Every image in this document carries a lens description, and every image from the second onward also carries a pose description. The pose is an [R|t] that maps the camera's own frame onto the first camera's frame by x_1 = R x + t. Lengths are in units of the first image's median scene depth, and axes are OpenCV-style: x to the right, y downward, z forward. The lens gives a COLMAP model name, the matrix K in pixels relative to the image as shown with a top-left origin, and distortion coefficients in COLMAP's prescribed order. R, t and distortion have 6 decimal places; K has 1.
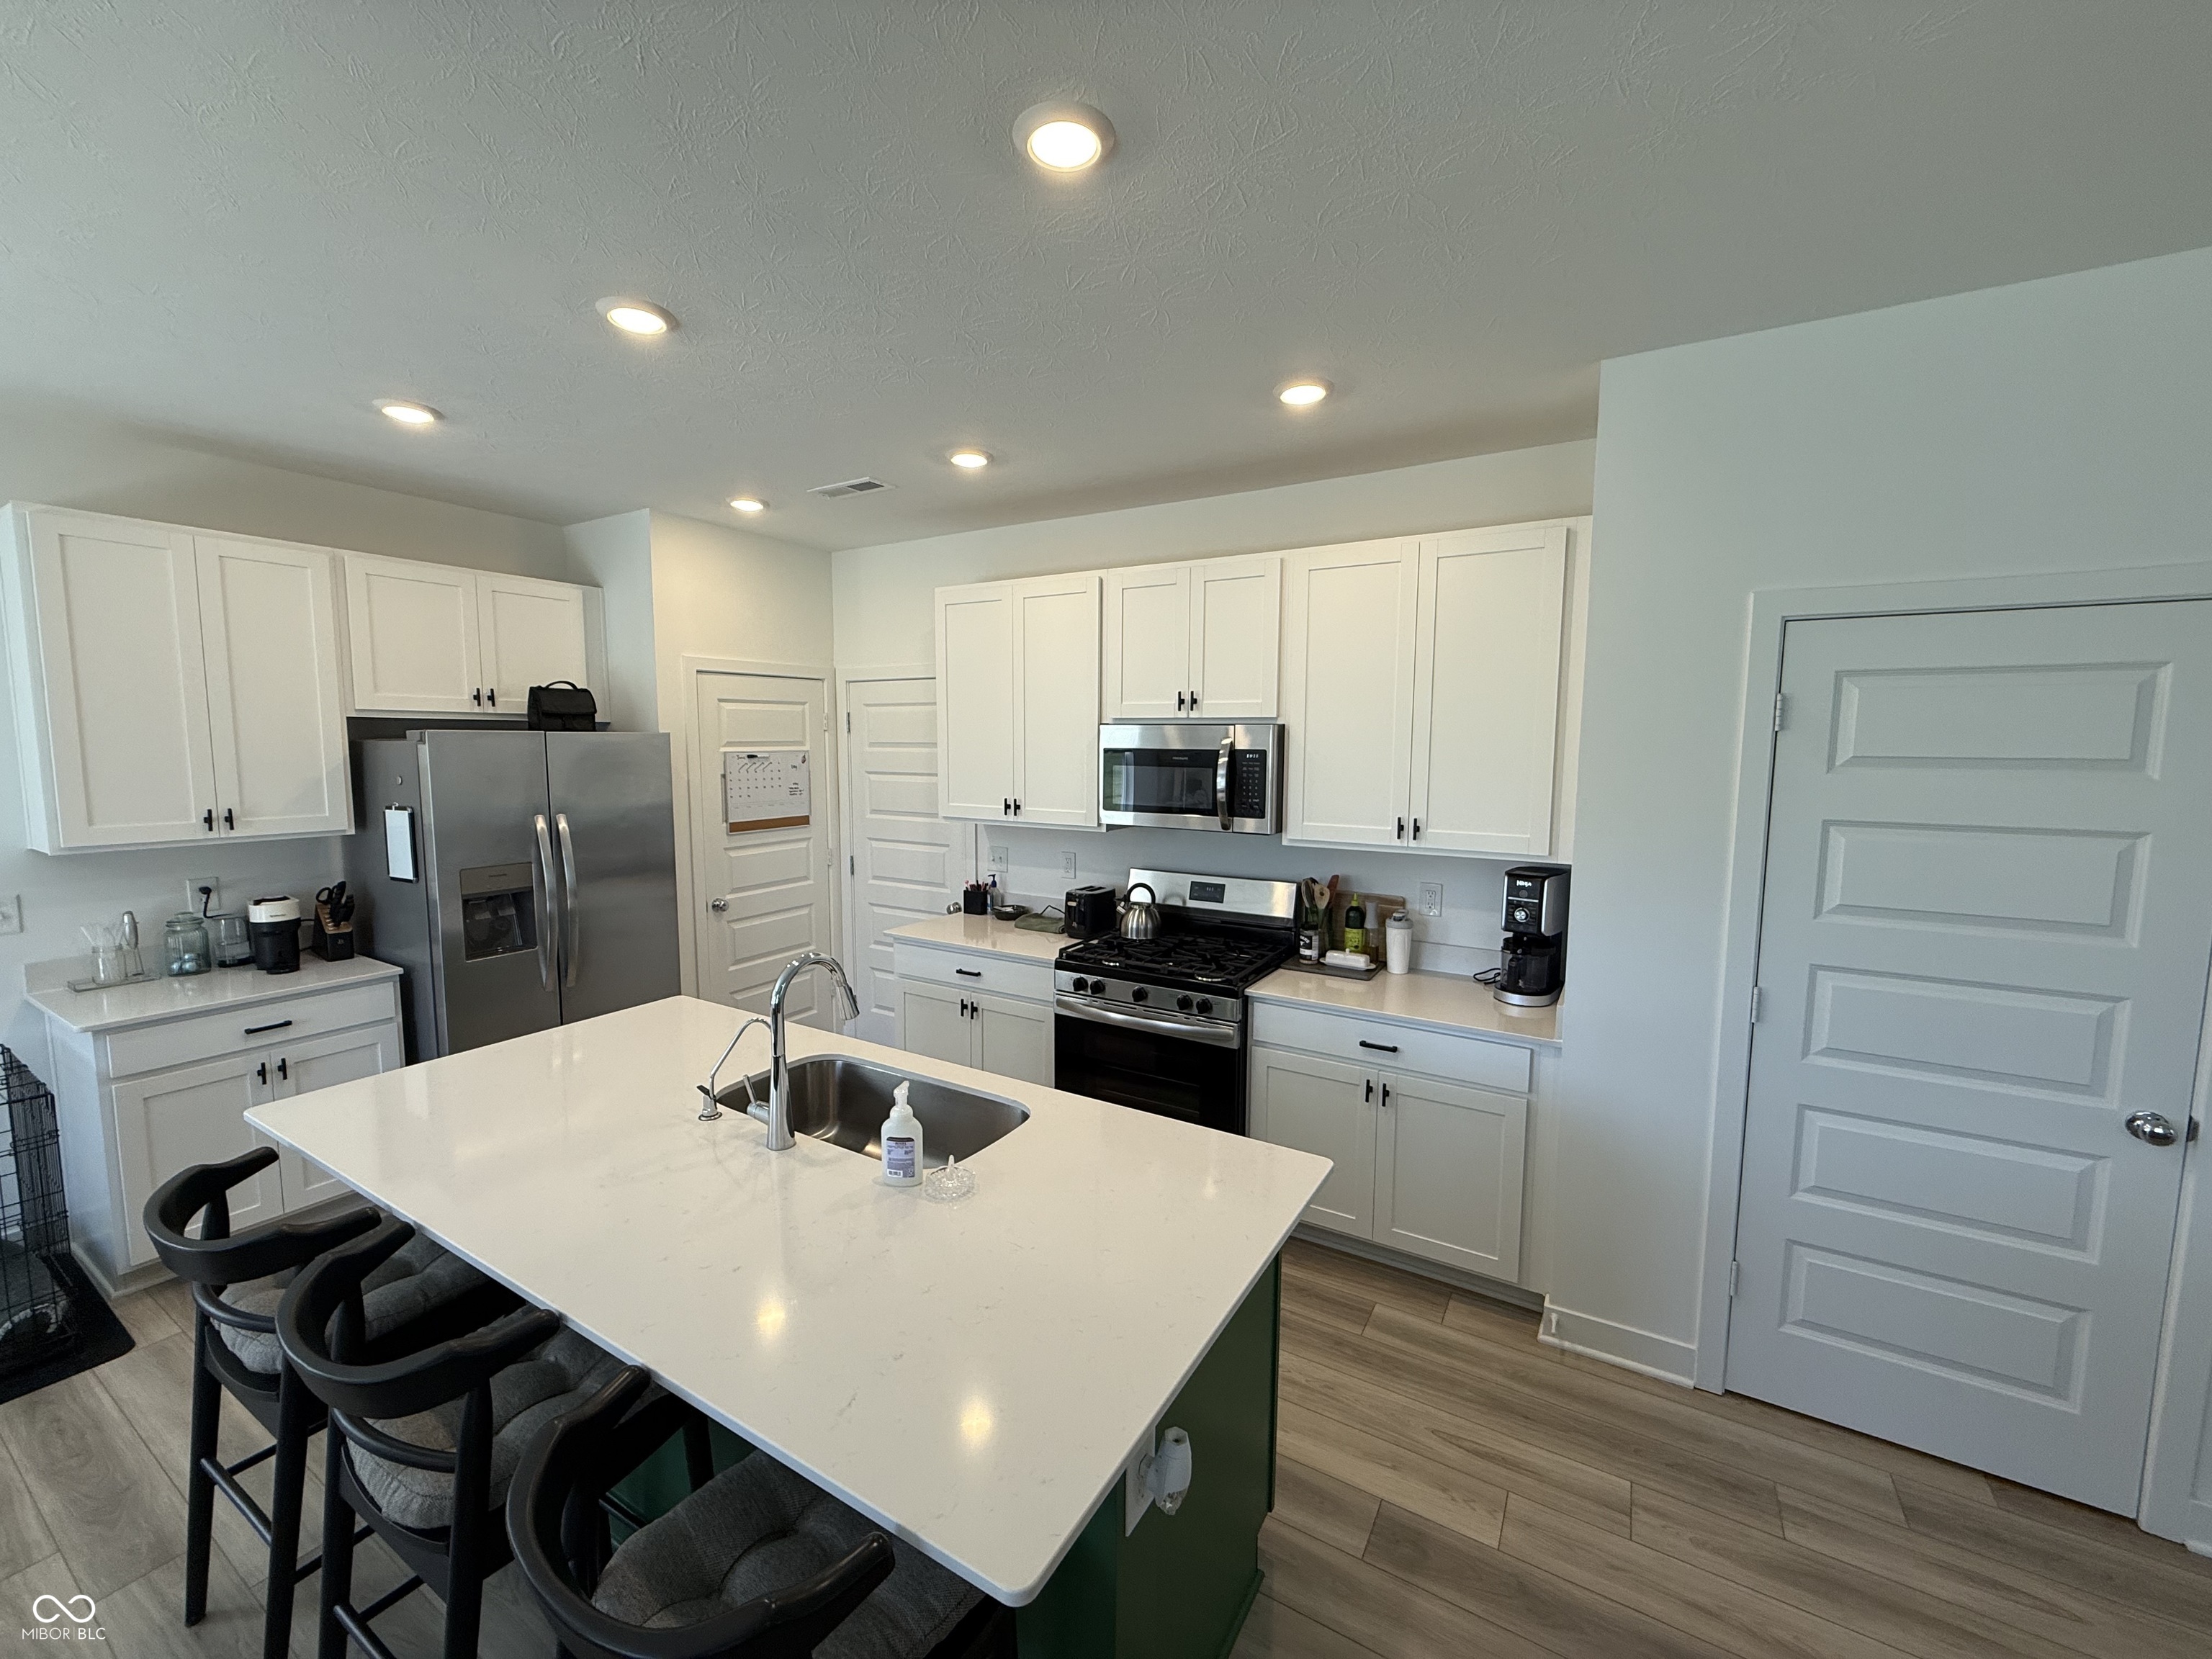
lens RADIAL K [[886.8, 0, 1093.5], [0, 886.8, 827.5], [0, 0, 1]] dist [-0.002137, -0.000173]
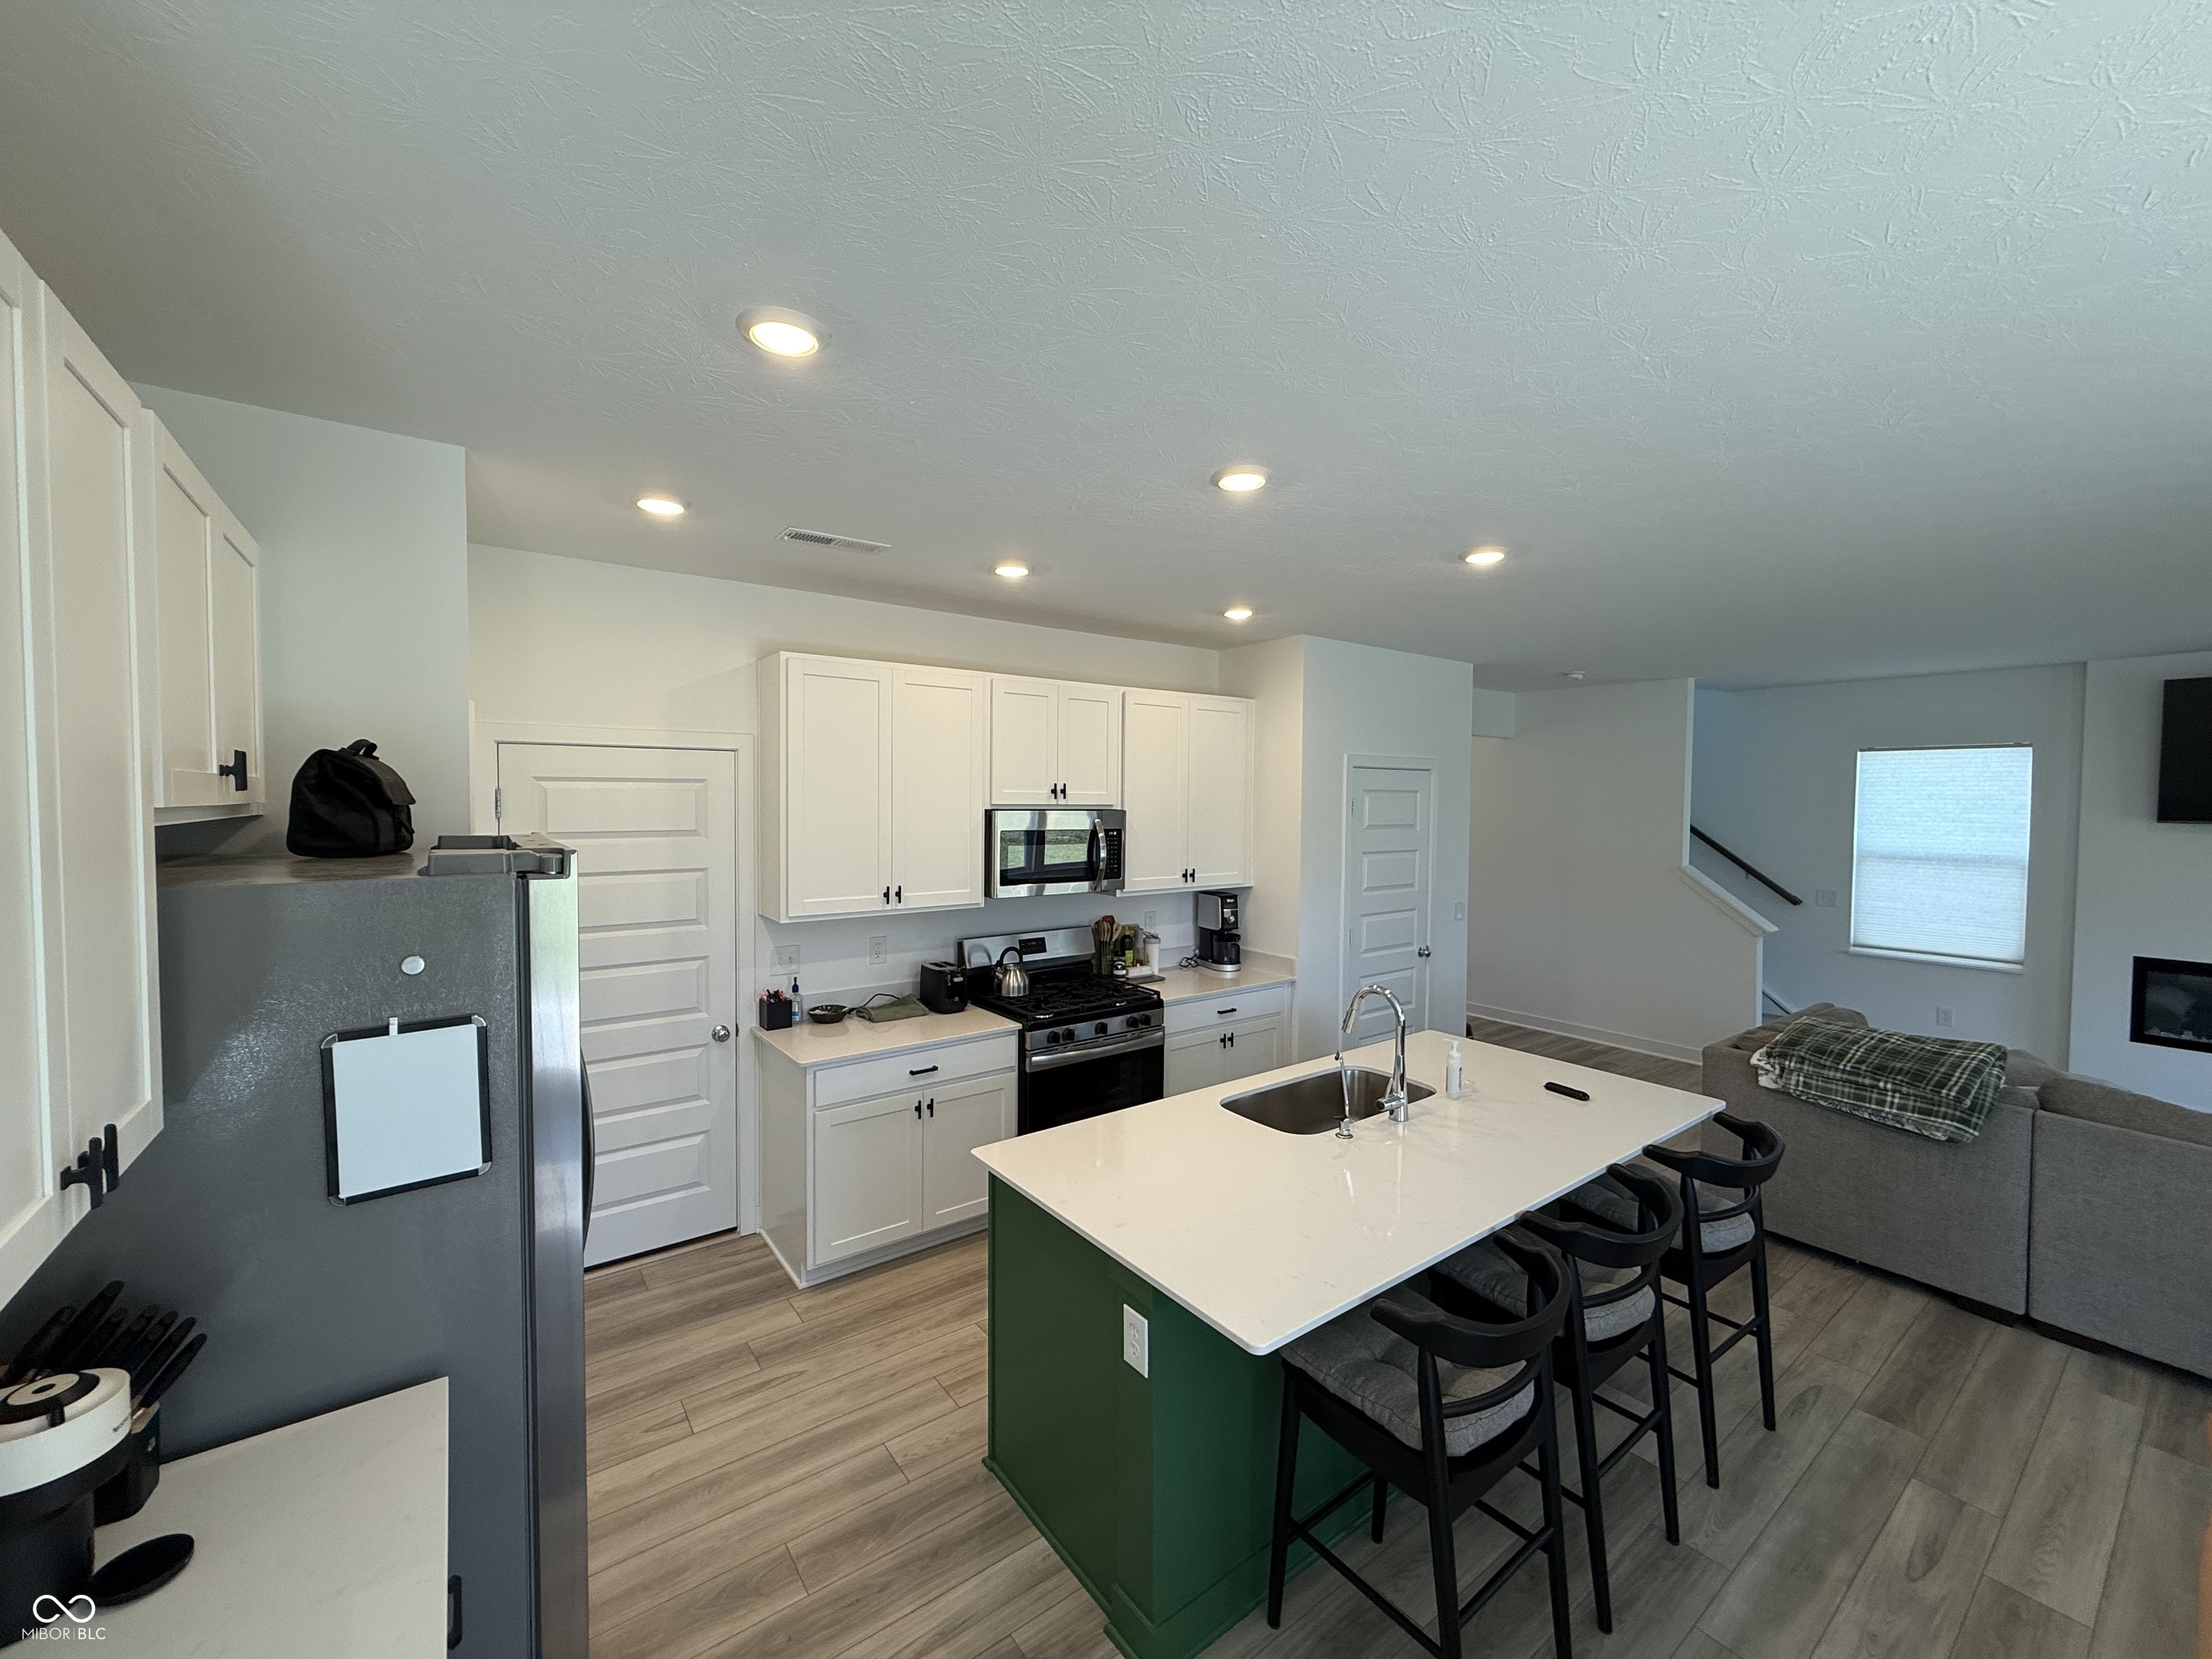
lens RADIAL K [[886.8, 0, 1092.7], [0, 886.8, 828.7], [0, 0, 1]] dist [-0.002137, -0.000173]
pose [[0.377800, -0.038461, 0.925088, -1.057698], [0.087139, 0.996179, 0.005829, -0.095911], [-0.921777, 0.078409, 0.379708, 0.502497]]
